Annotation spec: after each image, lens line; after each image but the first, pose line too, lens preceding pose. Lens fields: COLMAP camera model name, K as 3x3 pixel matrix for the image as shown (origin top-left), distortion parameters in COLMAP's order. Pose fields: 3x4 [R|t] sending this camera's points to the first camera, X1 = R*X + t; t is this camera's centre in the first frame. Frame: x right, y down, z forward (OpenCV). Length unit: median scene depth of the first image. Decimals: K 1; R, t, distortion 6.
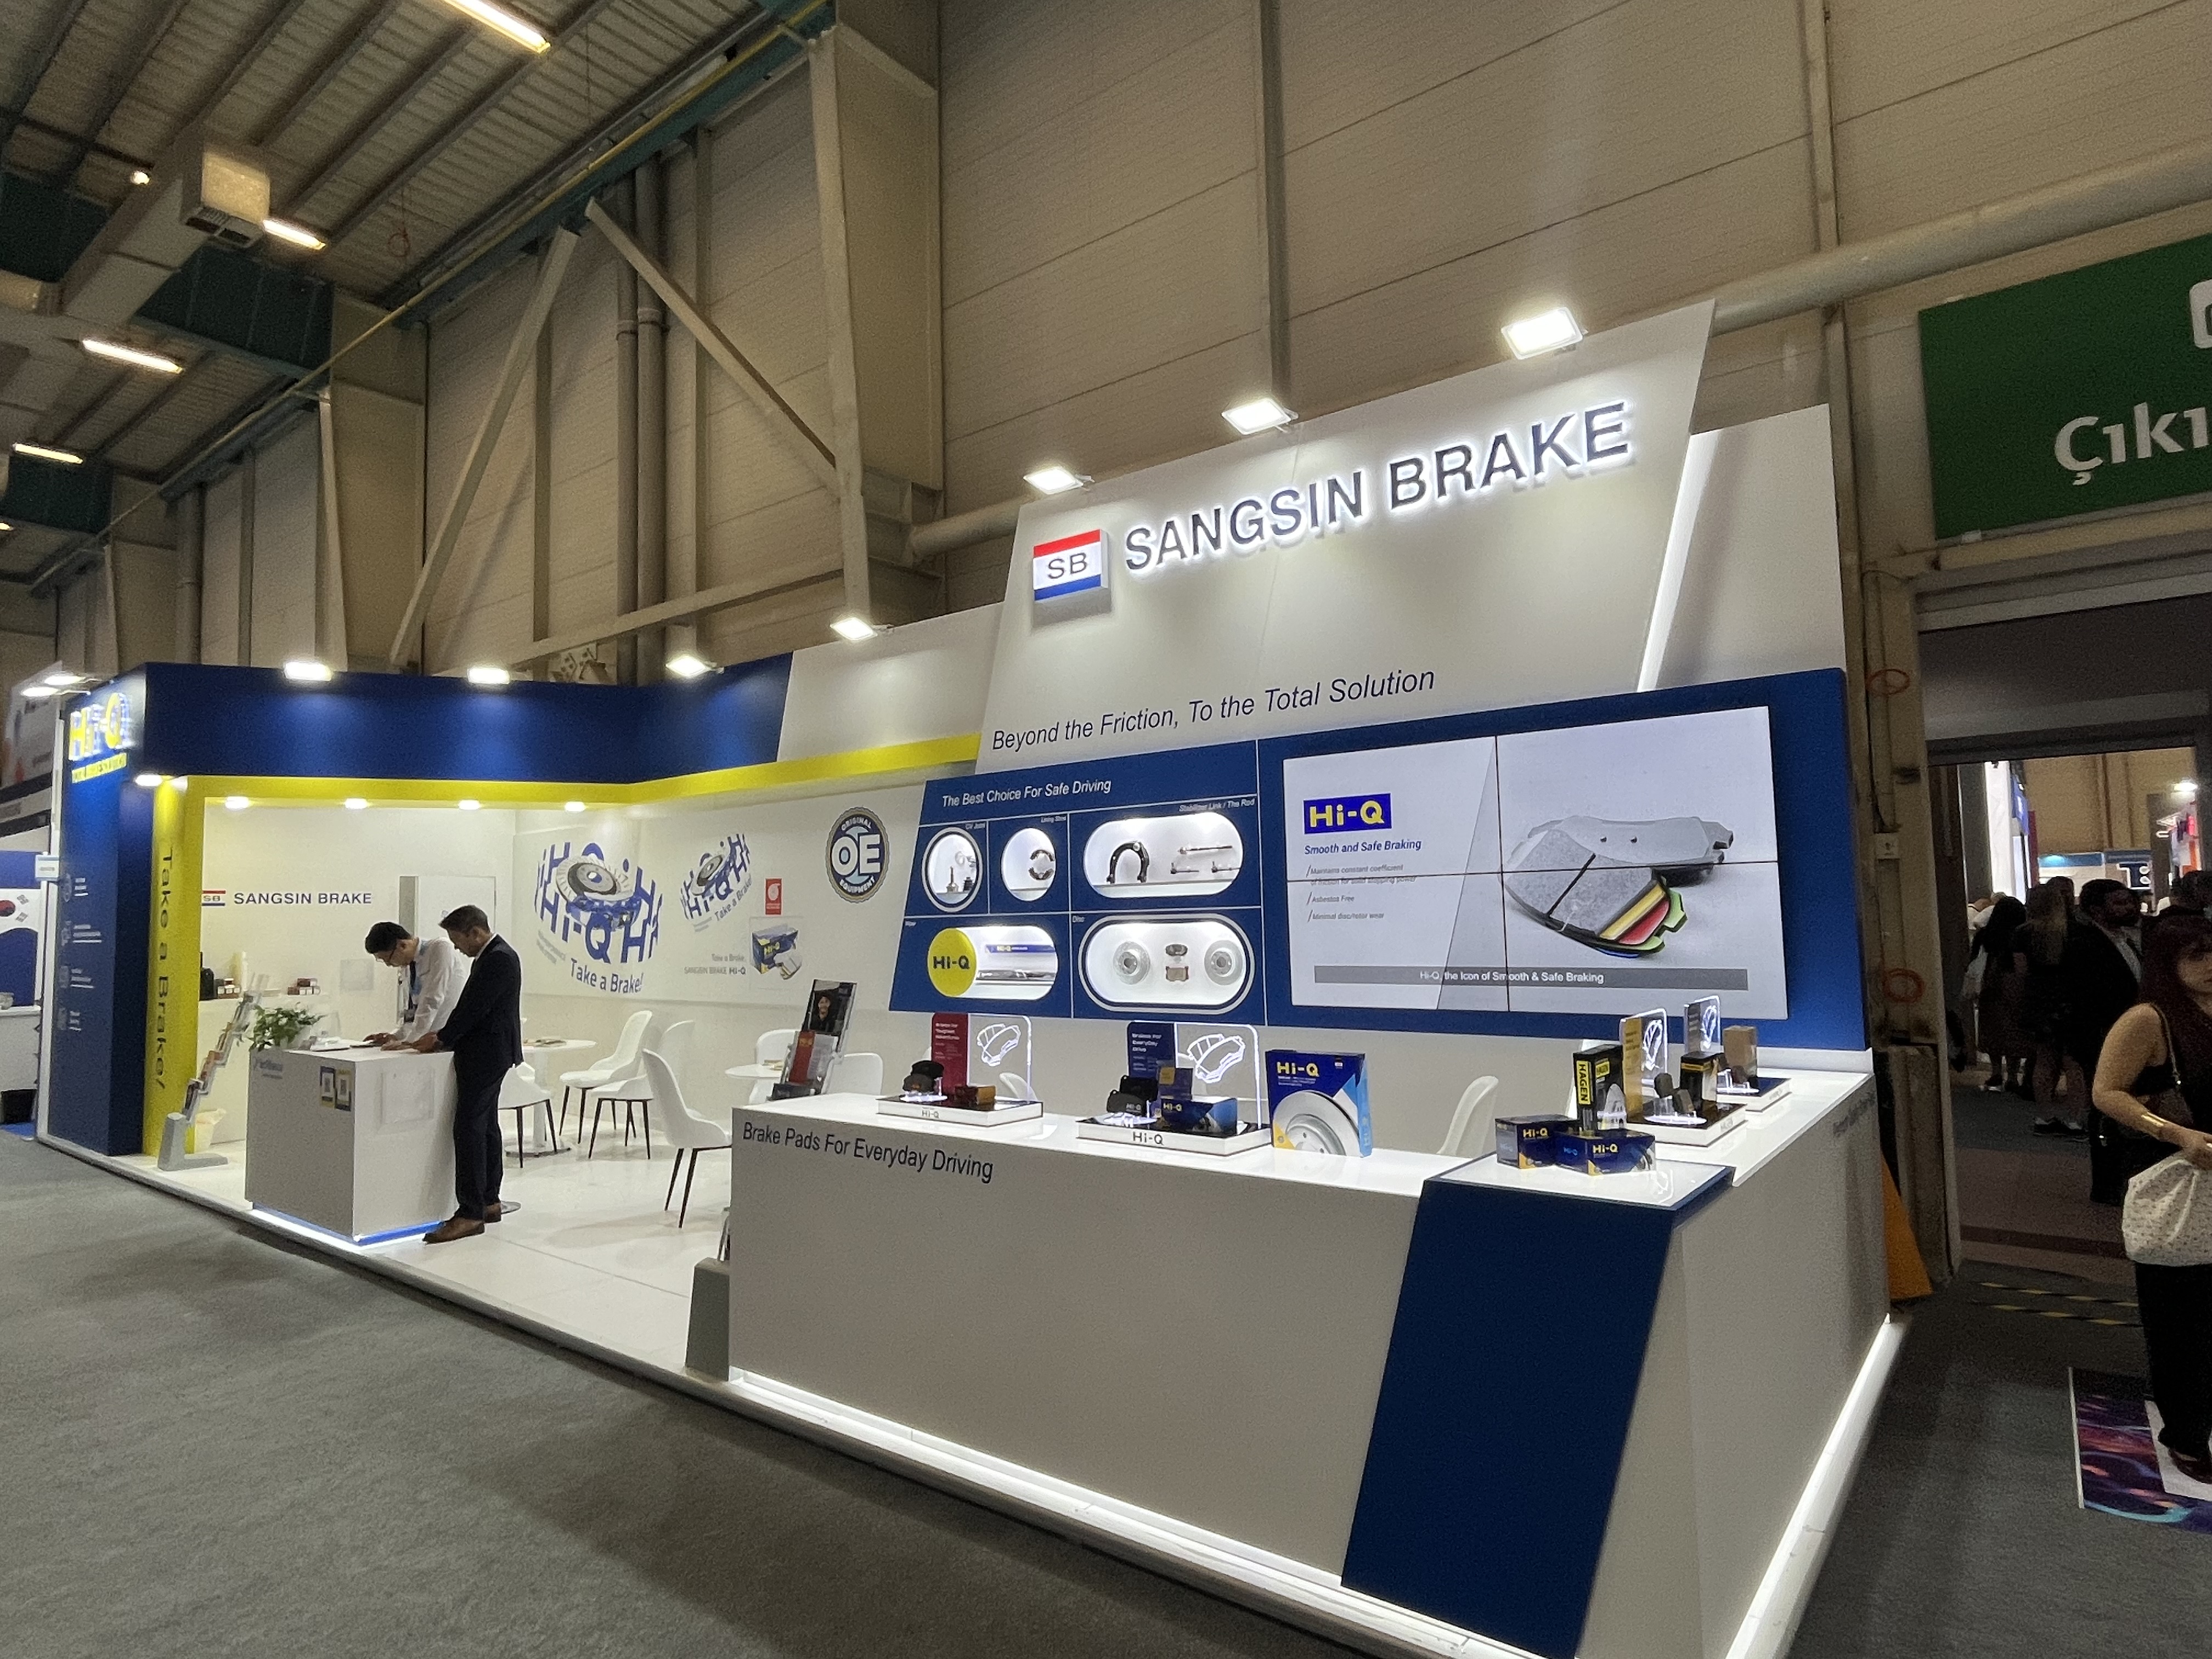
lens RADIAL K [[1233.7, 0, 1082.7], [0, 1233.7, 830.7], [0, 0, 1]] dist [-0.003731, -0.001829]
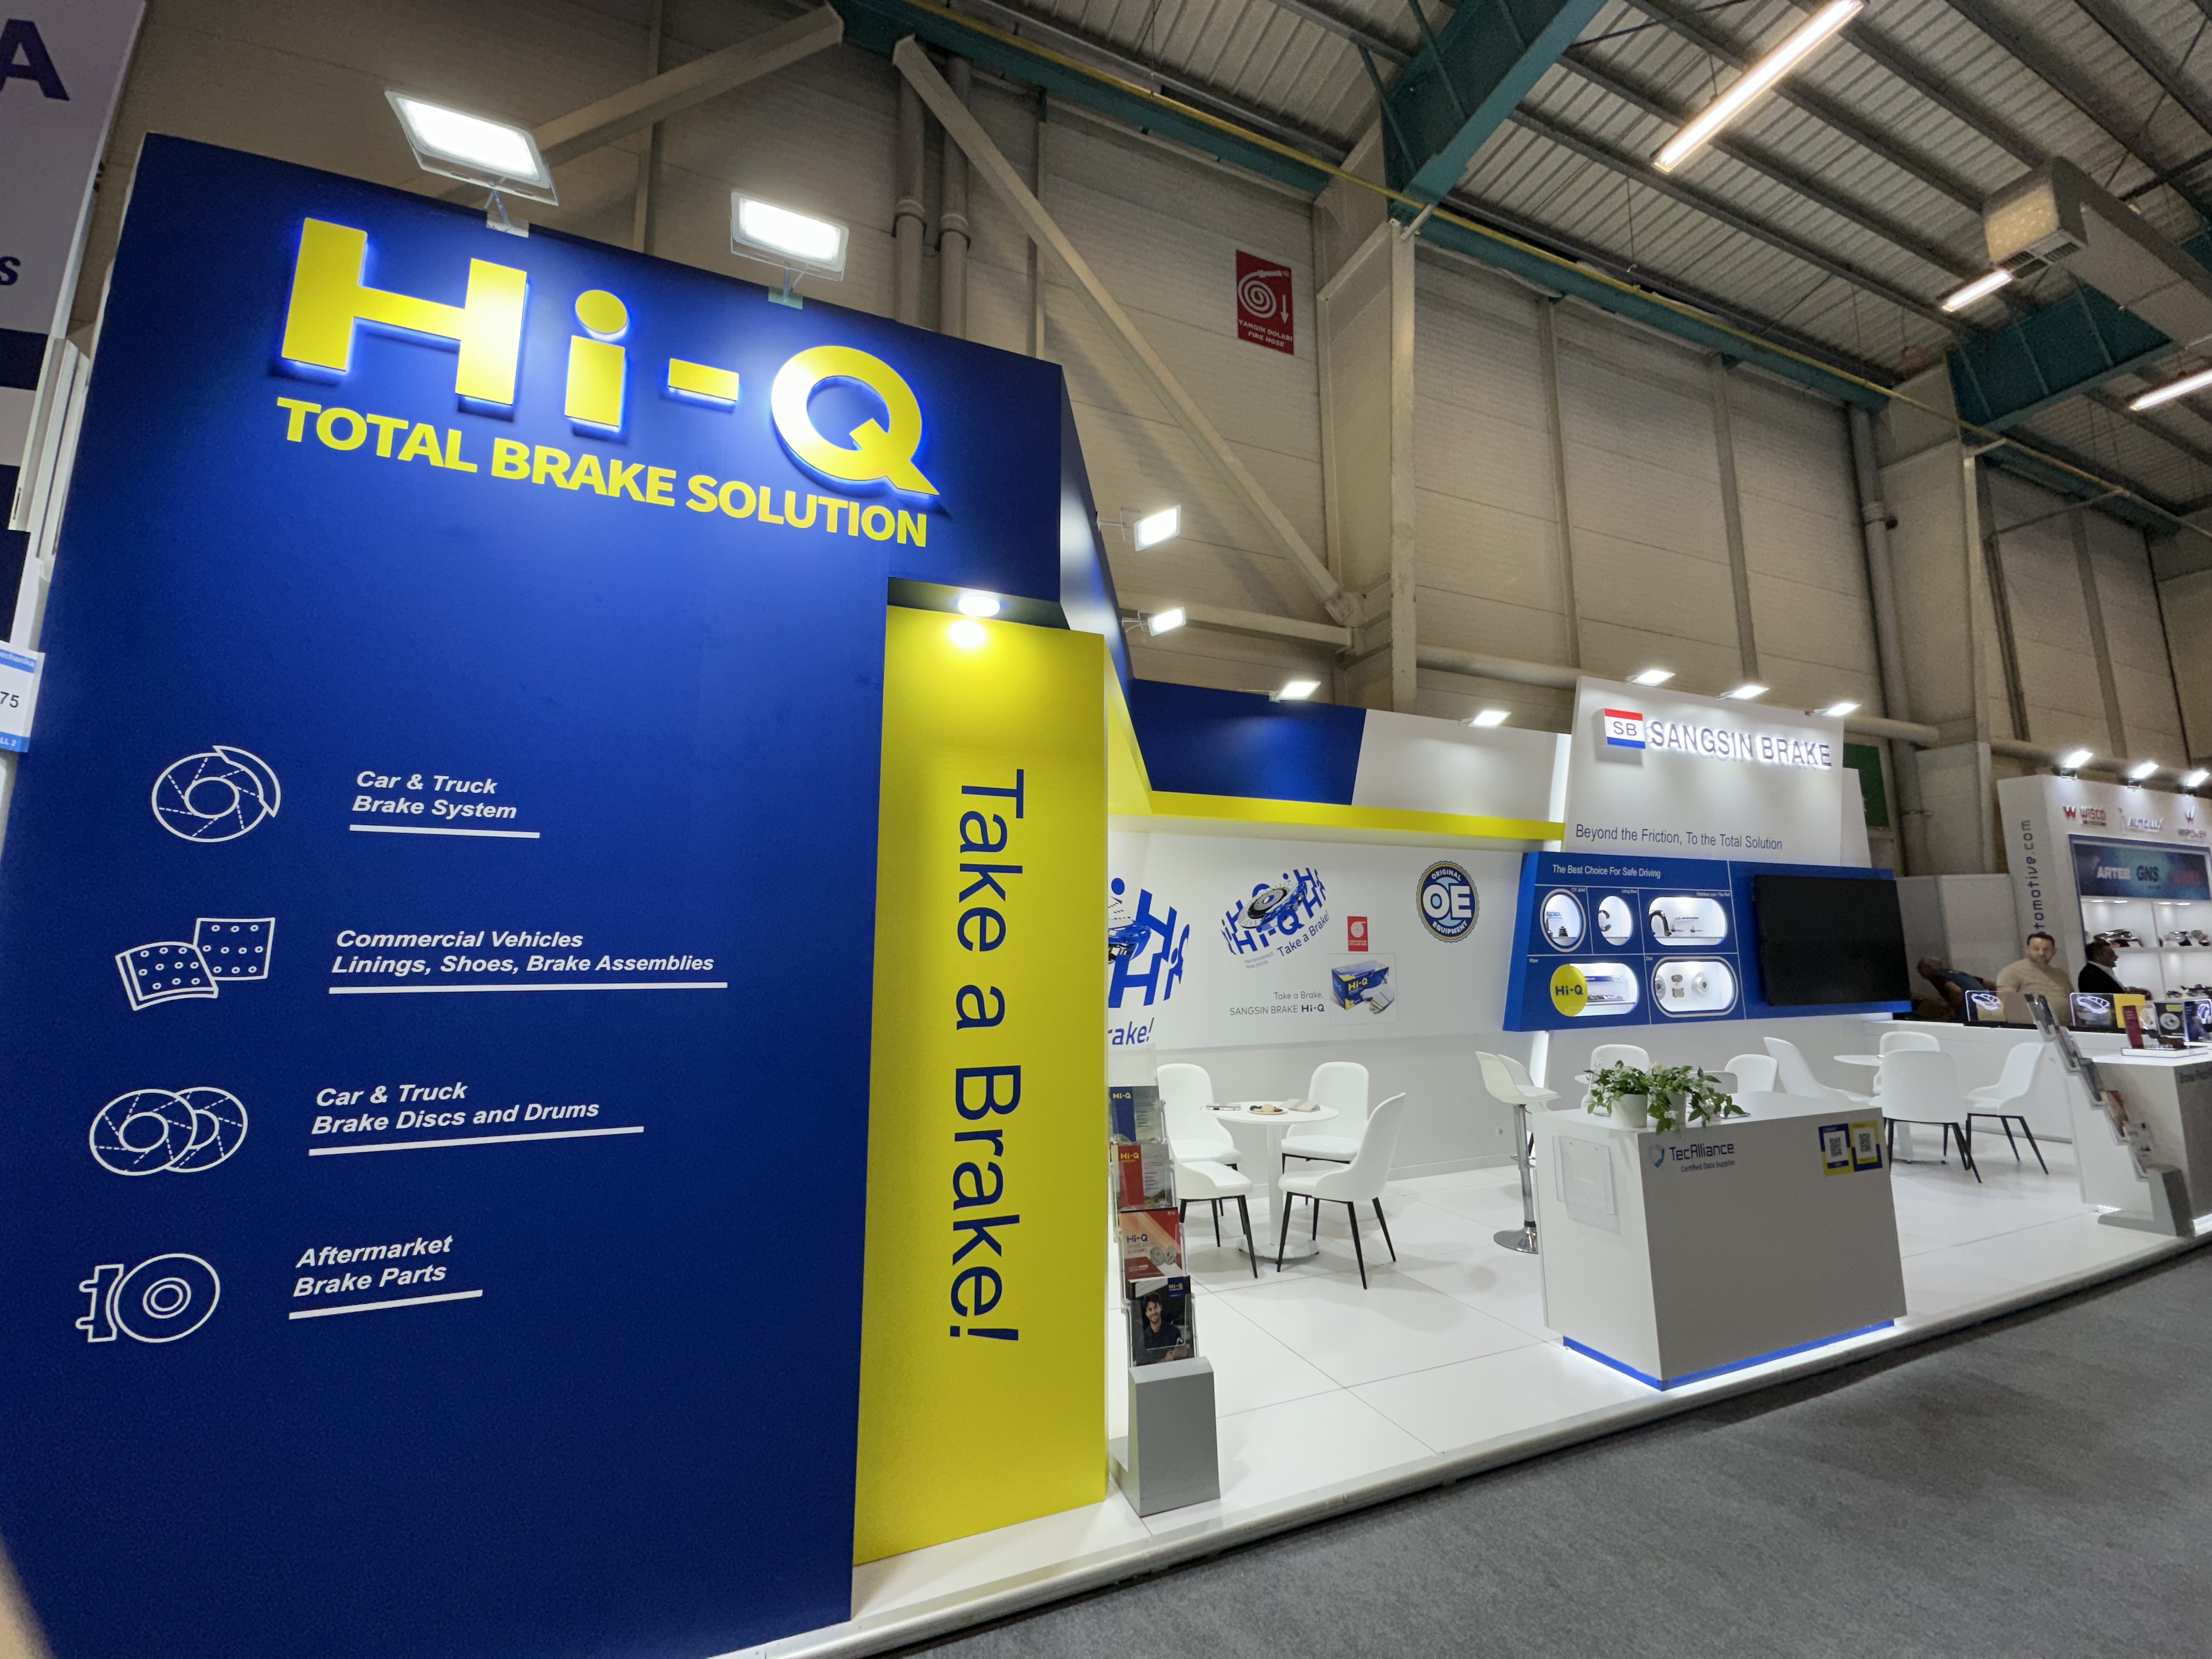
lens RADIAL K [[873.3, 0, 1110.0], [0, 873.3, 830.4], [0, 0, 1]] dist [-0.000961, 0.000404]
pose [[0.481687, 0.142092, 0.864747, -1.027287], [-0.065871, 0.989846, -0.125956, 0.075675], [-0.873864, 0.003709, 0.486156, 0.845897]]
